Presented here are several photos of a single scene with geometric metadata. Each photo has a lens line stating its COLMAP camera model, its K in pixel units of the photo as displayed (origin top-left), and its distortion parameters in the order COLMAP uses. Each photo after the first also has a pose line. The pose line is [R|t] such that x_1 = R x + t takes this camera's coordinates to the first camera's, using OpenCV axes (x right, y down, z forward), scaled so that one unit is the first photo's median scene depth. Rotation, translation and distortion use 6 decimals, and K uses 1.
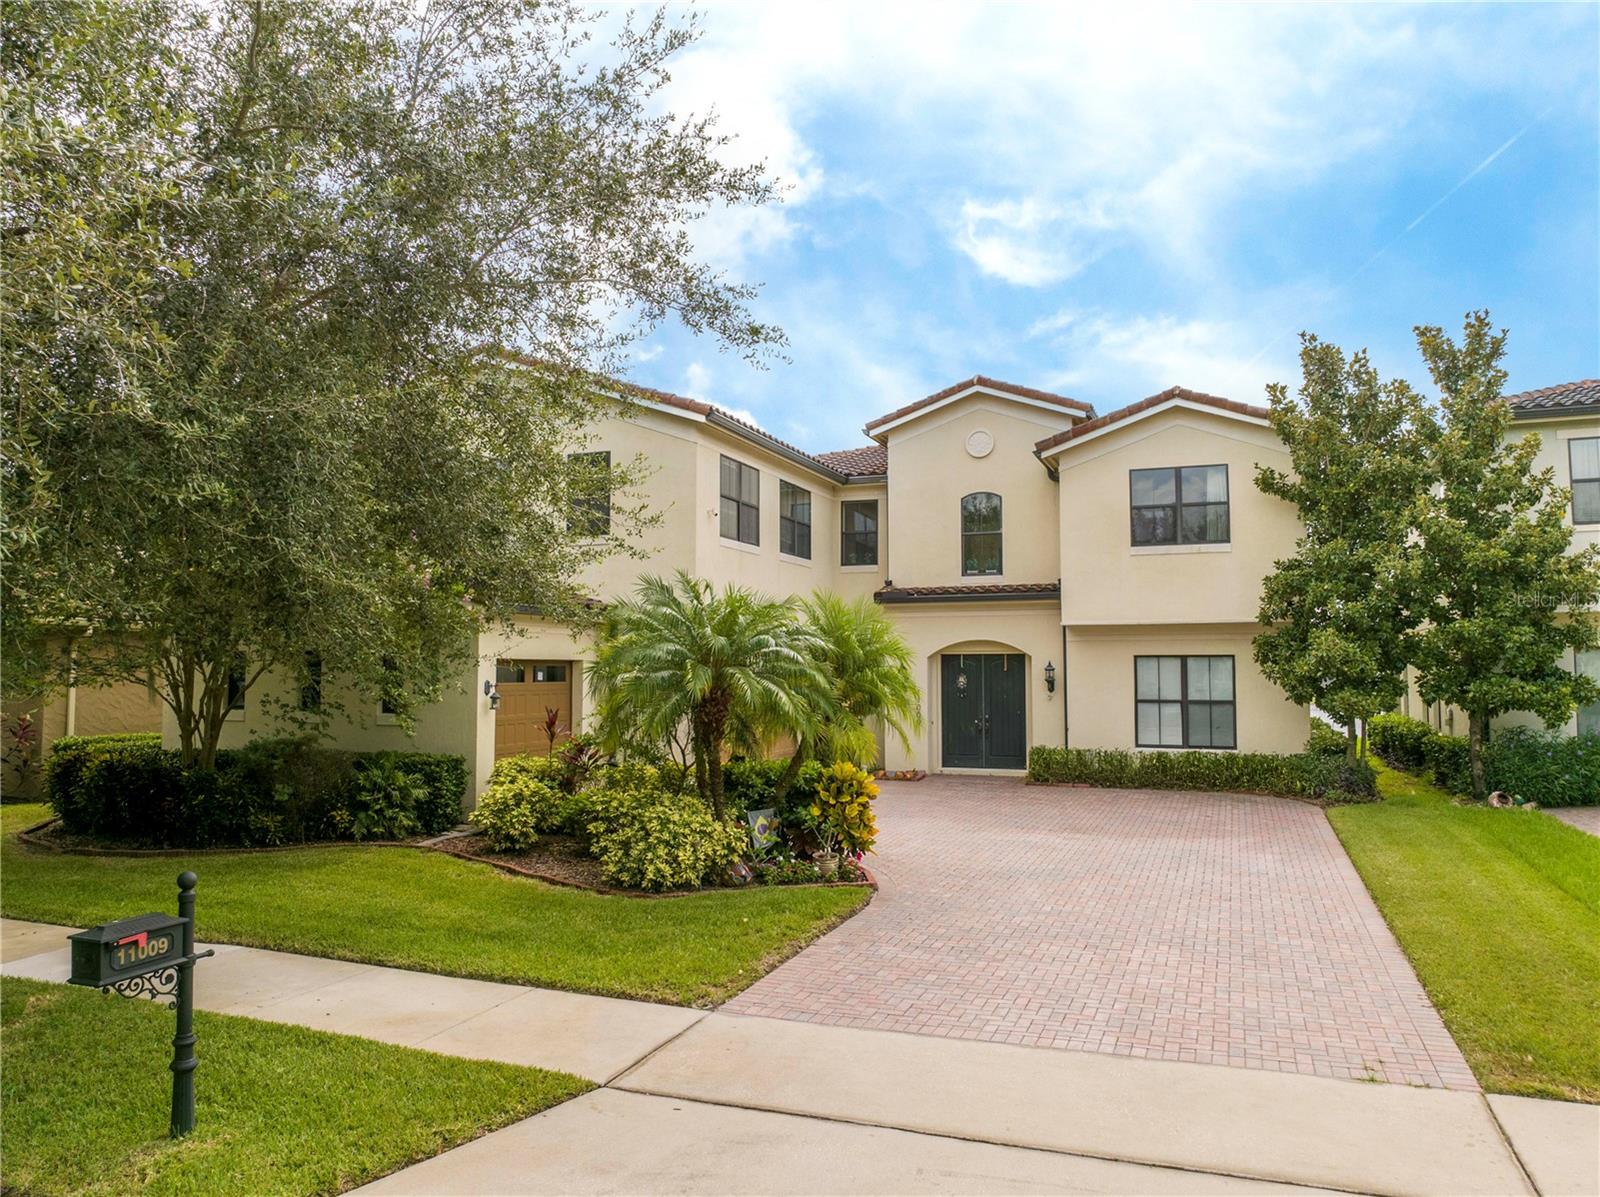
lens RADIAL K [[1126.4, 0, 805.2], [0, 1126.4, 592.8], [0, 0, 1]] dist [-0.044738, 0.010994]
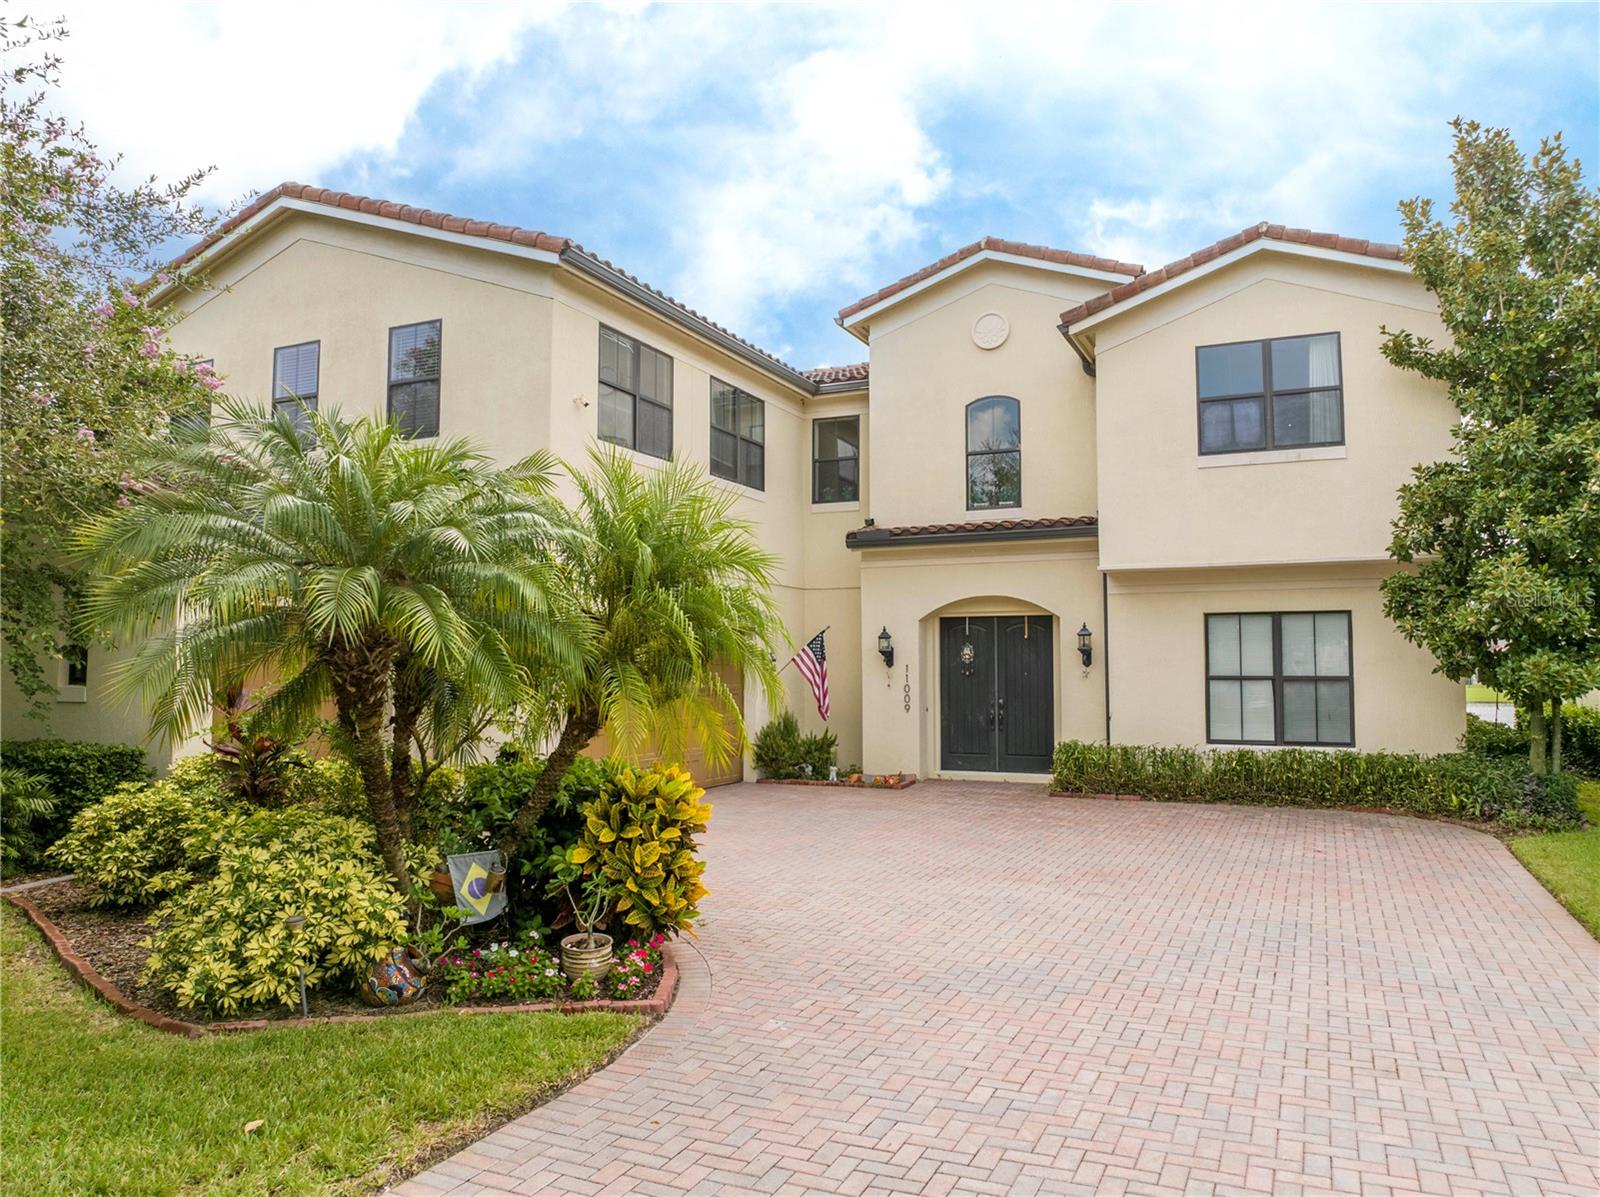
lens RADIAL K [[1126.4, 0, 810.3], [0, 1126.4, 590.6], [0, 0, 1]] dist [-0.044738, 0.010994]
pose [[0.998044, -0.003796, -0.062393, 0.108814], [0.003729, 0.999992, -0.001177, 0.050052], [0.062397, 0.000942, 0.998051, 0.340281]]
